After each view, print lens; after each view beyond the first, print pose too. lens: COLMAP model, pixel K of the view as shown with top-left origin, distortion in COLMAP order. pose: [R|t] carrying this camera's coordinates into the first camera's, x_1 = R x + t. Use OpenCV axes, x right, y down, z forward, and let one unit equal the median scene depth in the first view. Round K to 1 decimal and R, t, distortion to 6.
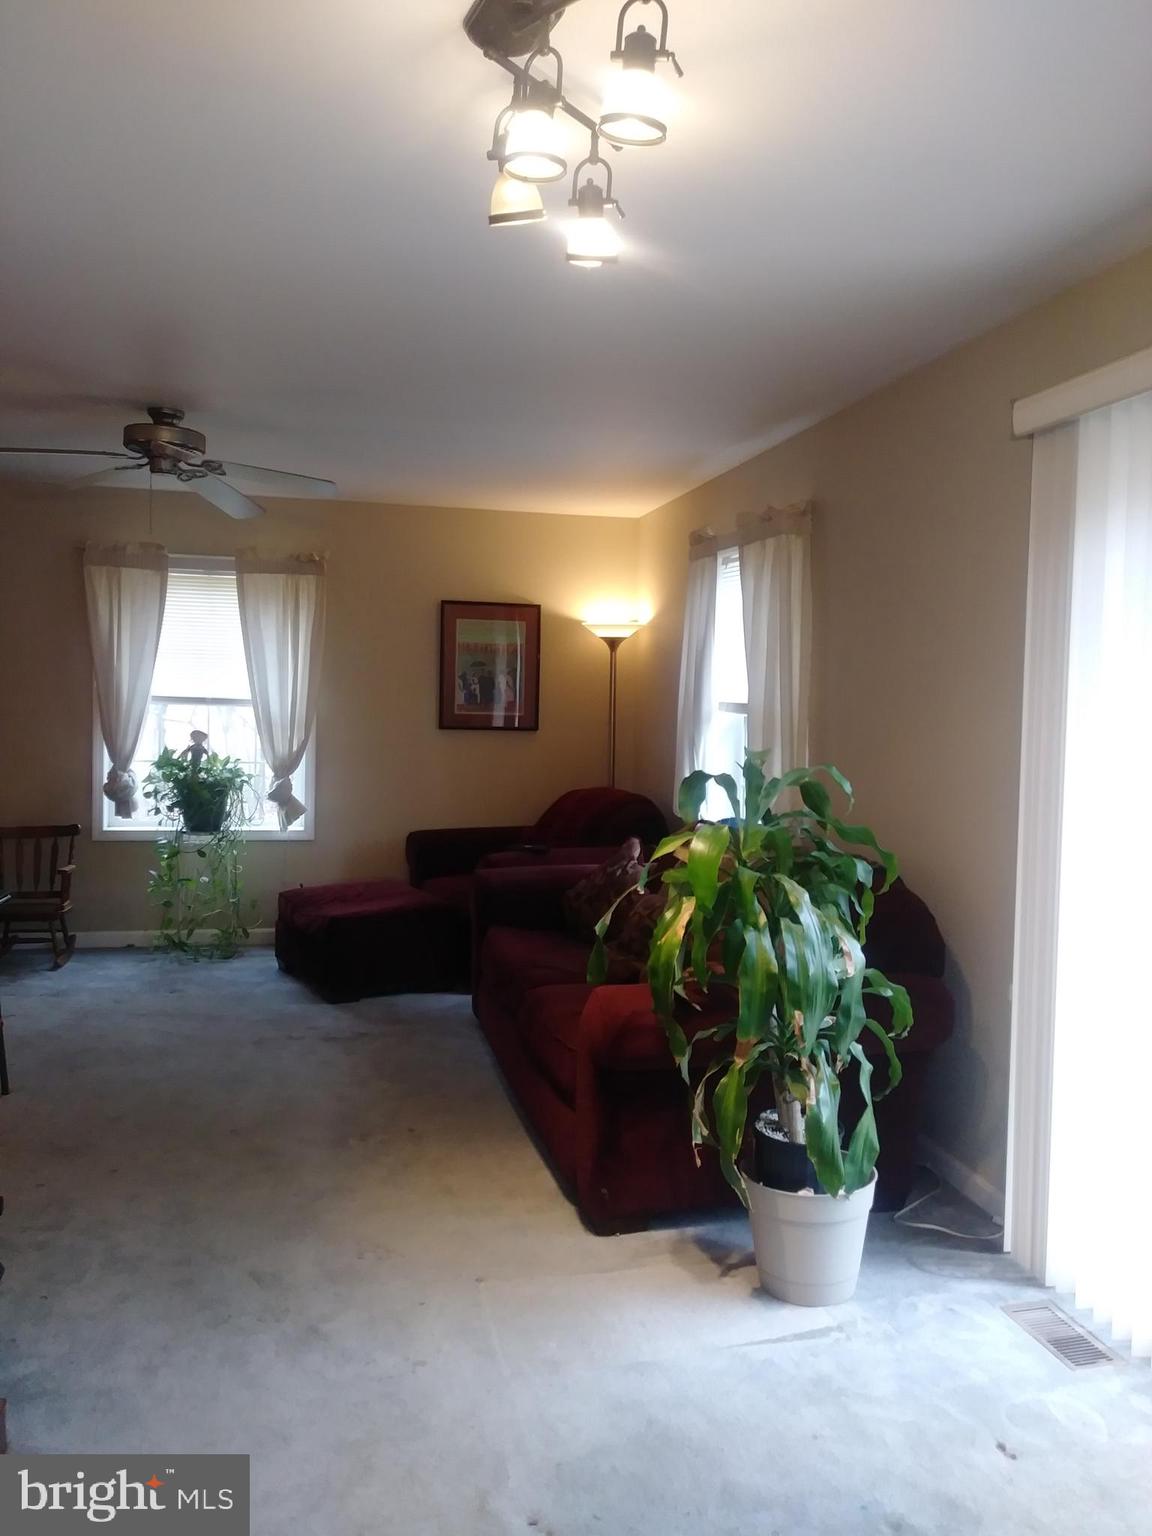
lens RADIAL K [[1211.1, 0, 576.0], [0, 1211.1, 768.0], [0, 0, 1]] dist [0.048223, -0.105070]
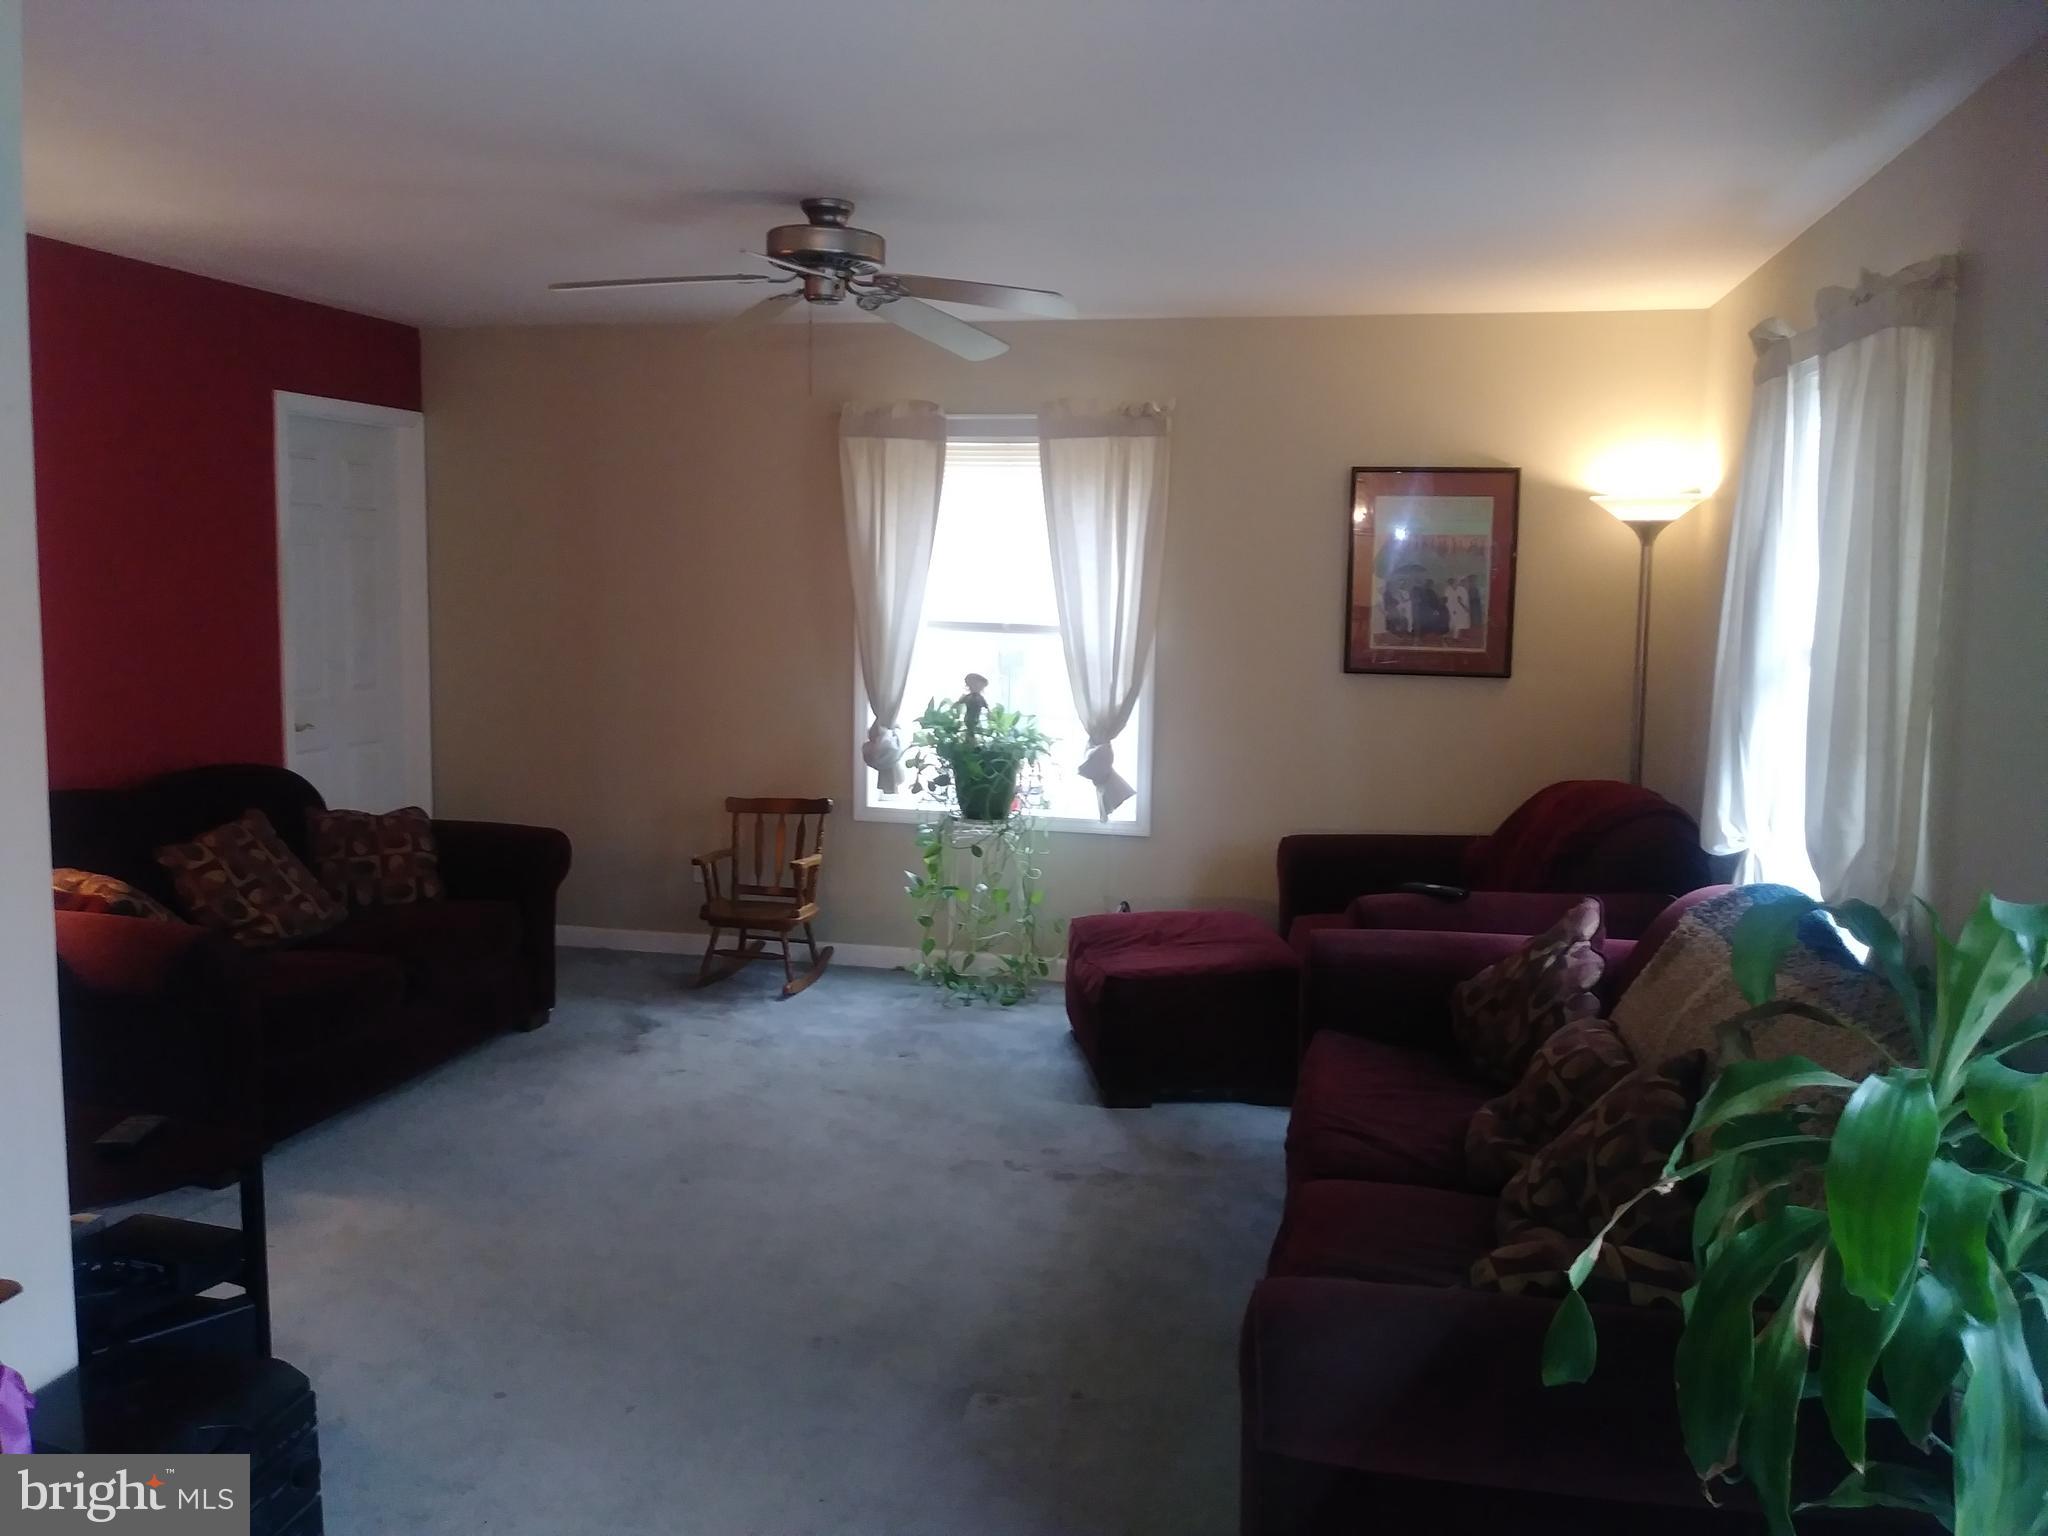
lens RADIAL K [[1614.8, 0, 1014.0], [0, 1614.8, 761.4], [0, 0, 1]] dist [0.048223, -0.105070]
pose [[0.904184, 0.043668, -0.424906, 0.099920], [-0.020443, 0.998045, 0.059067, -0.035622], [0.426655, -0.044721, 0.903308, 0.180869]]
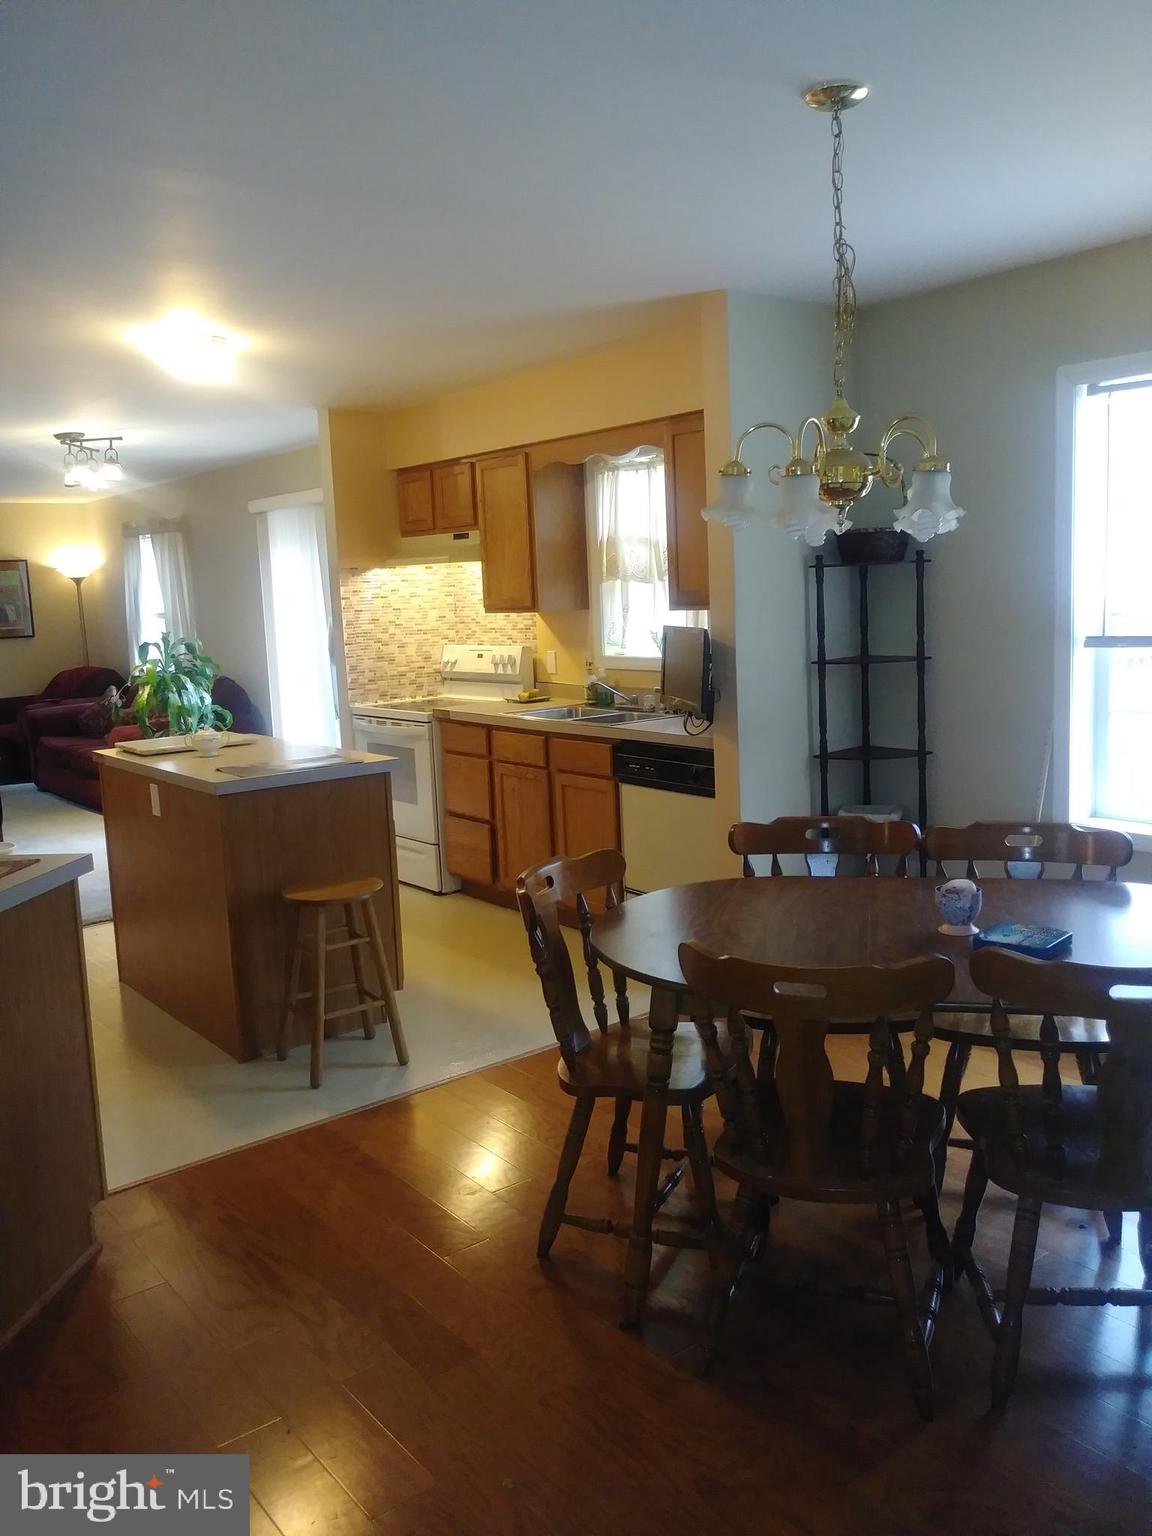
lens RADIAL K [[1242.2, 0, 594.4], [0, 1242.2, 752.9], [0, 0, 1]] dist [0.001660, -0.005467]
pose [[0.893367, -0.118717, 0.433362, -0.113526], [0.085944, 0.991805, 0.094529, 0.034662], [-0.441033, -0.047204, 0.896249, -0.940555]]
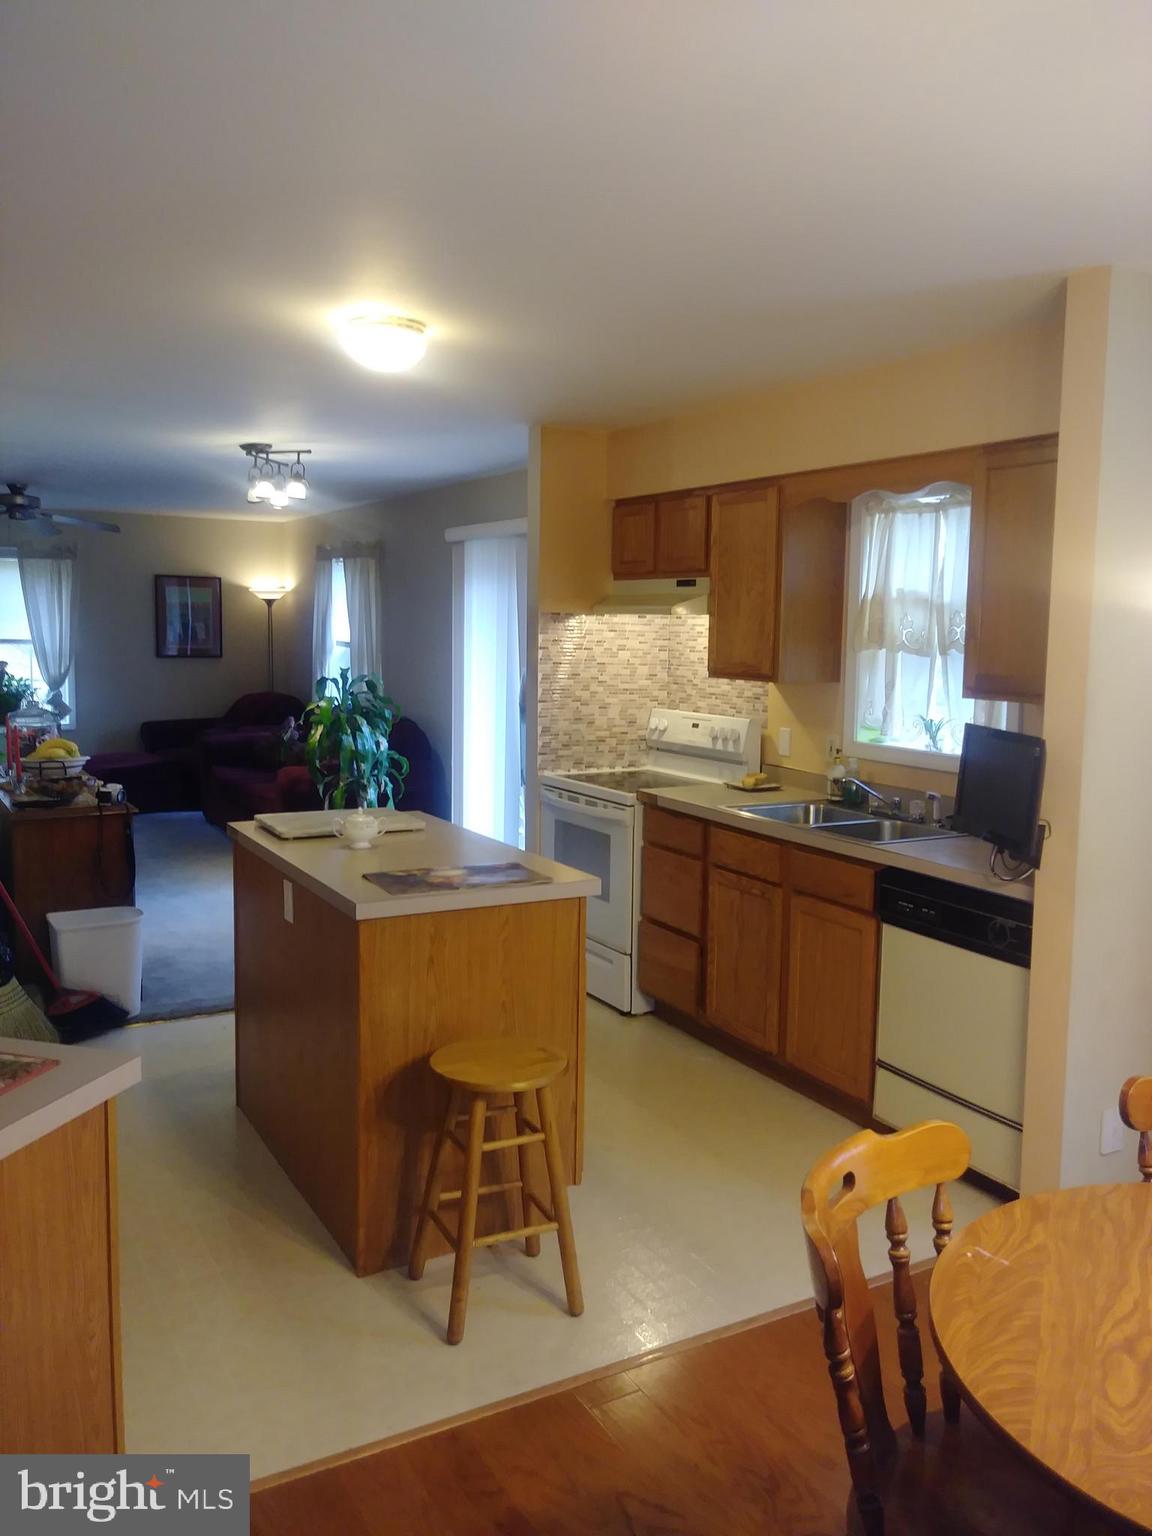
lens RADIAL K [[1224.5, 0, 588.0], [0, 1224.5, 758.8], [0, 0, 1]] dist [0.013162, -0.006824]
pose [[0.953571, -0.038181, 0.298738, -0.066291], [0.020097, 0.997787, 0.063376, 0.010548], [-0.300497, -0.054430, 0.952228, -0.752082]]
